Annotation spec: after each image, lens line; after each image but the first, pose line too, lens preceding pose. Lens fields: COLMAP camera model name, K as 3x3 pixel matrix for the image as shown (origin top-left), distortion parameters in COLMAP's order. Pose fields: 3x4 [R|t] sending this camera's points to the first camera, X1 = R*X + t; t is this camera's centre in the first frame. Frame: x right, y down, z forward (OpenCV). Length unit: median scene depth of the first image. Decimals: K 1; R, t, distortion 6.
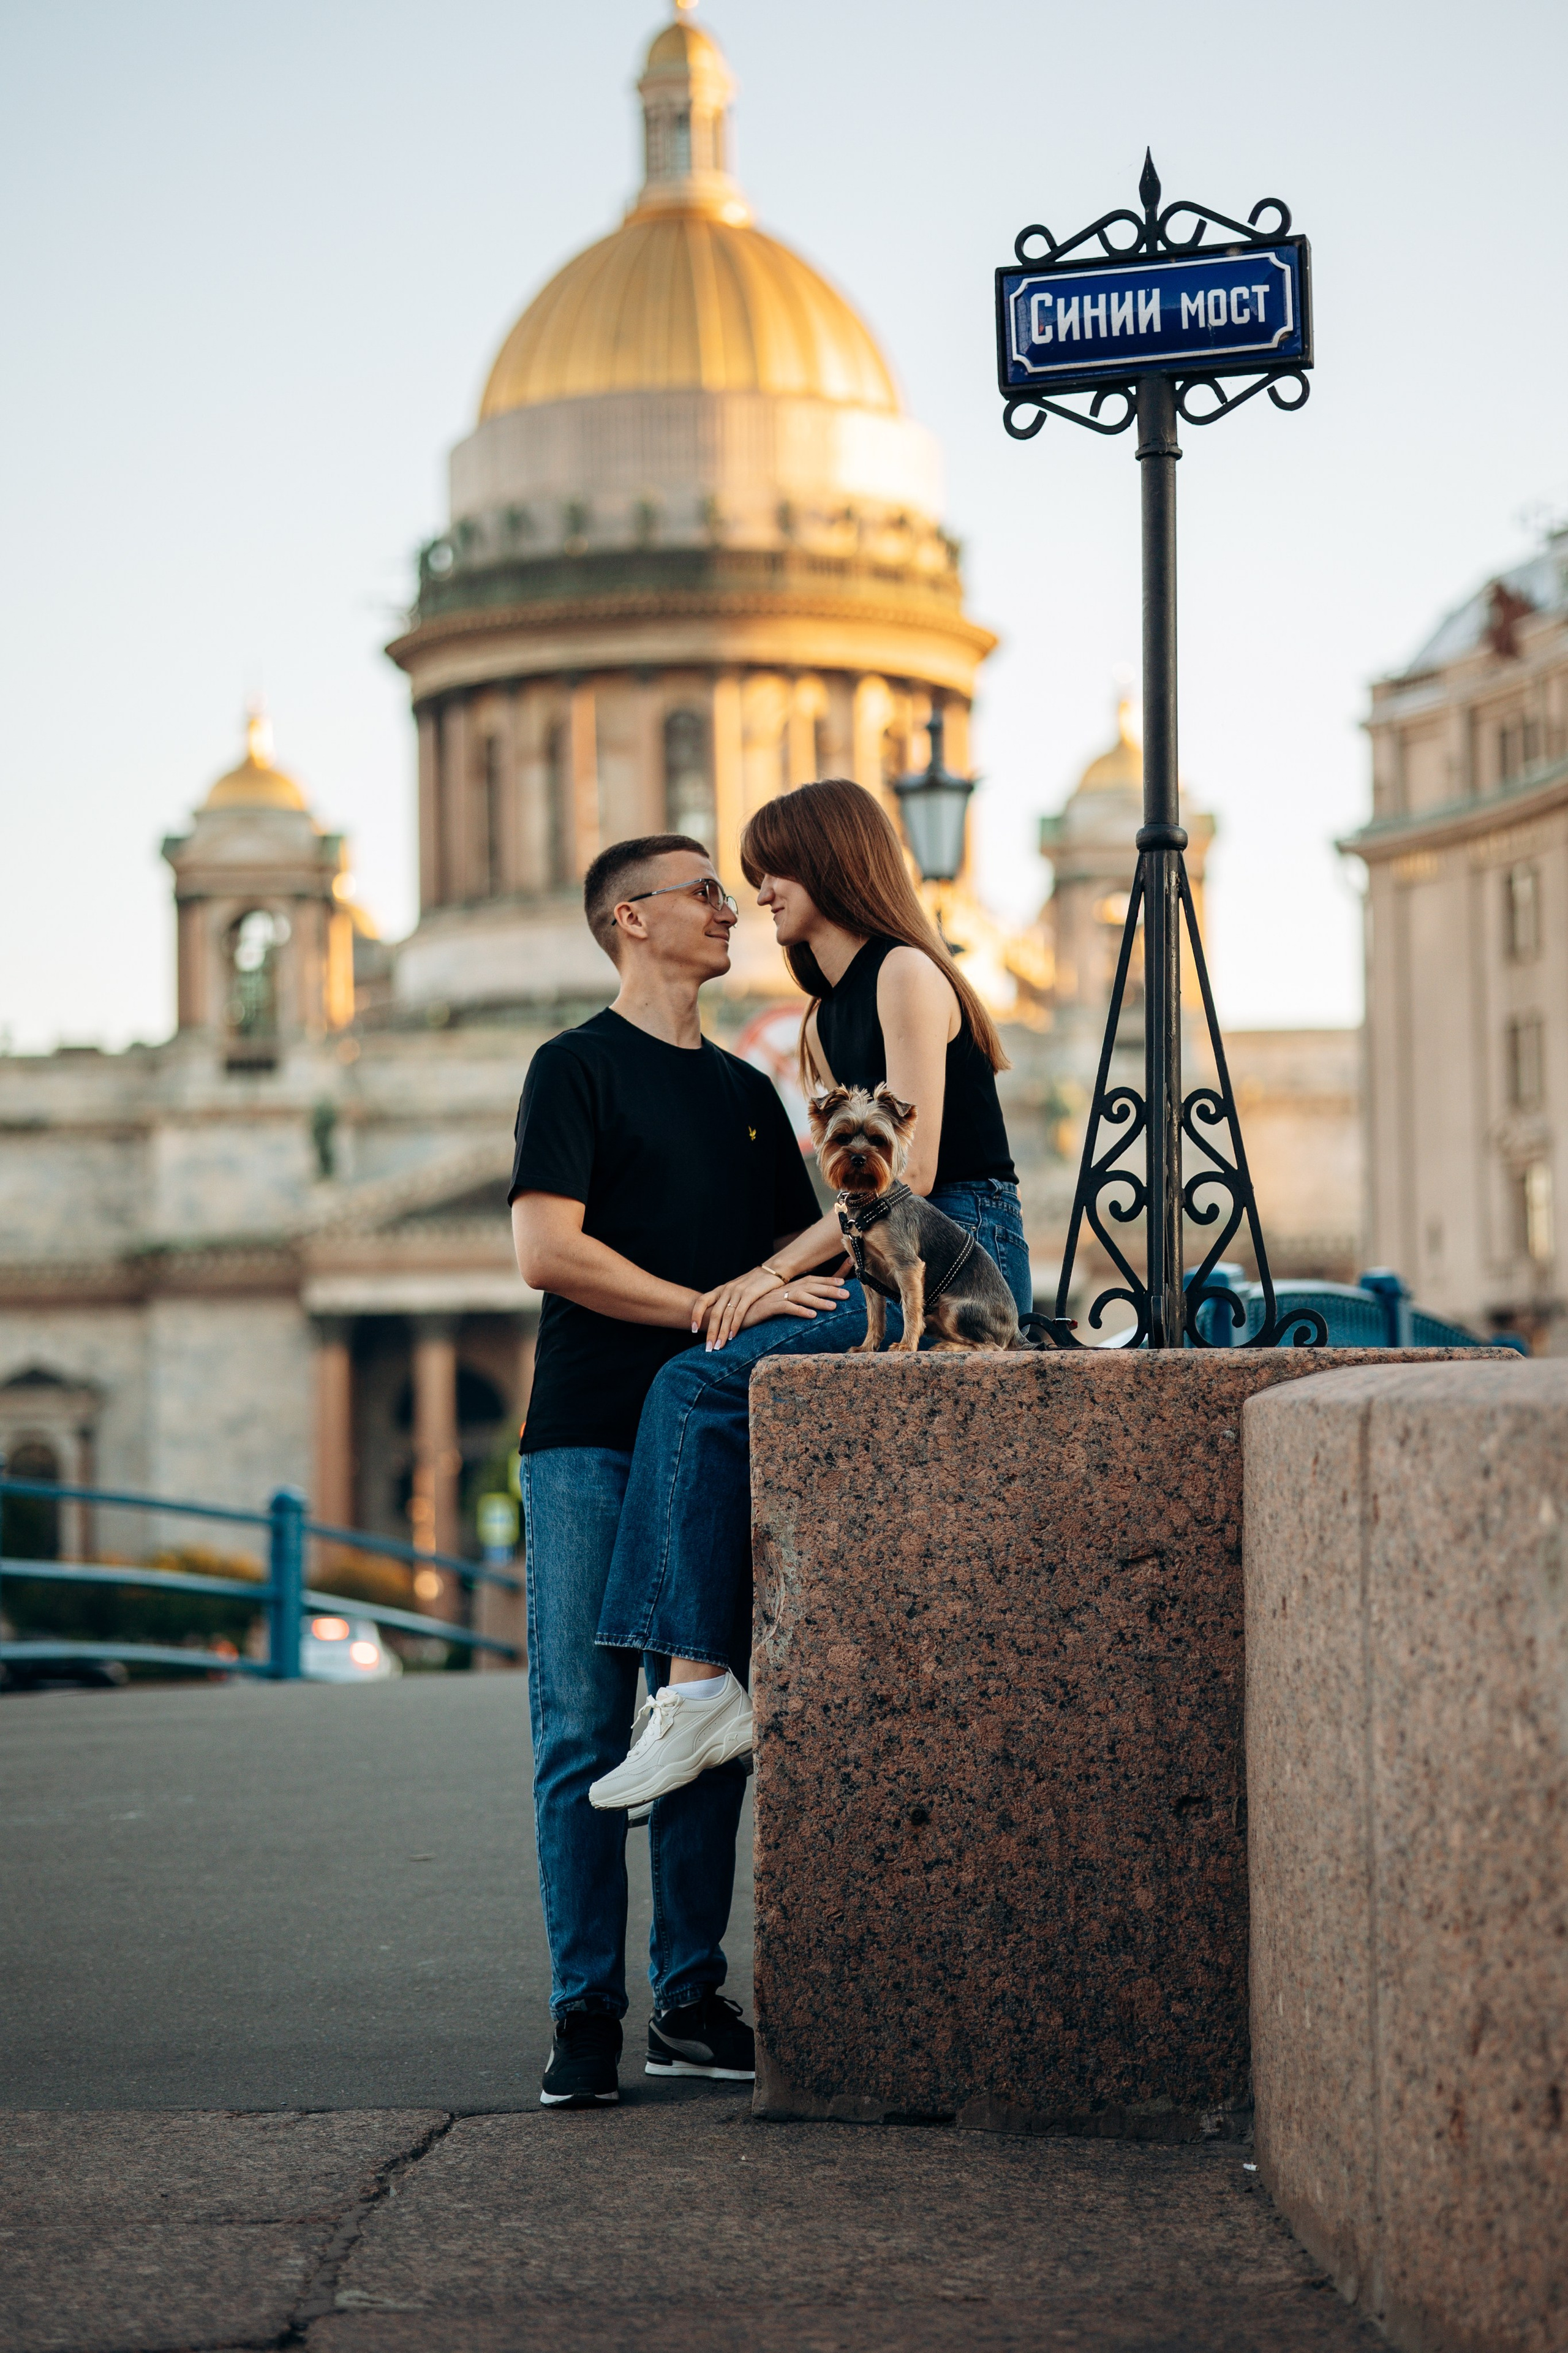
lens RADIAL K [[5835.4, 0, 794.1], [0, 5835.4, 1178.6], [0, 0, 1]] dist [0.578670, -0.875993]
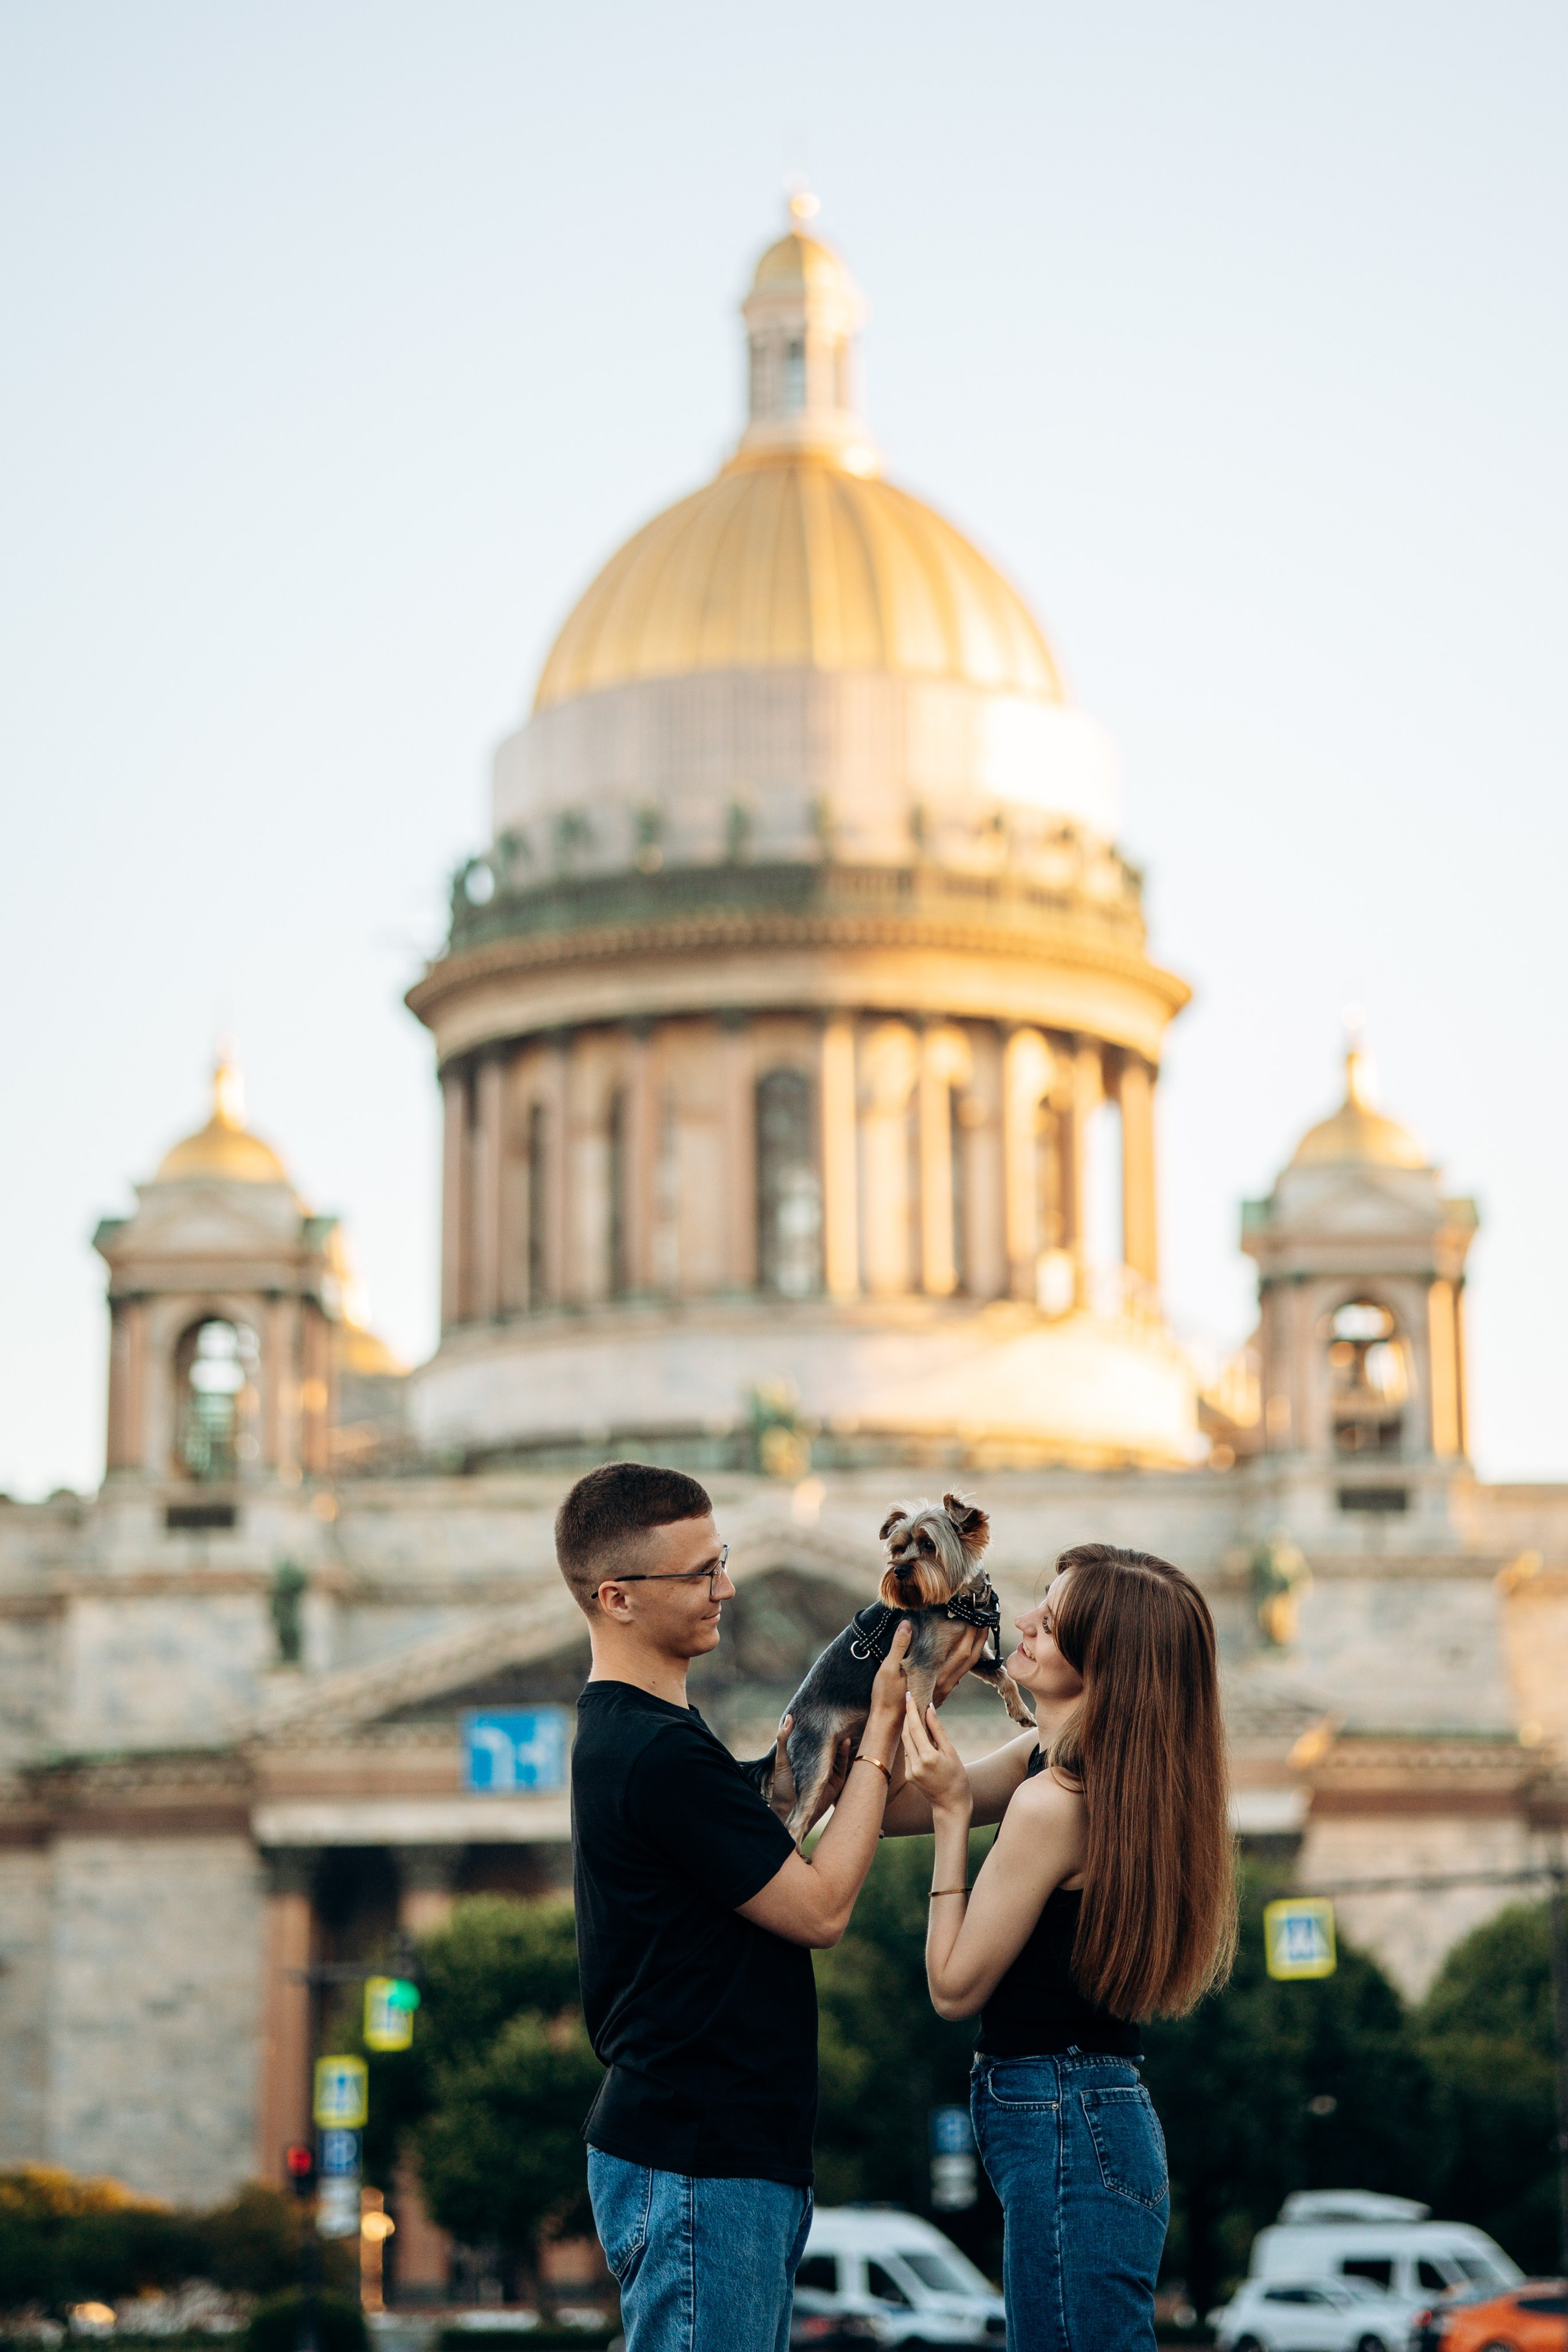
lens RADIAL K [[6589.0, 0, 851.9], [0, 6589.0, 995.9], [0, 0, 1]] dist [0.543013, -1.479831]
pose [[0.999728, 0.007847, -0.021964, 0.009290], [-0.010332, 0.993261, -0.115436, 0.011128], [0.020911, 0.115632, 0.993072, 0.132147]]
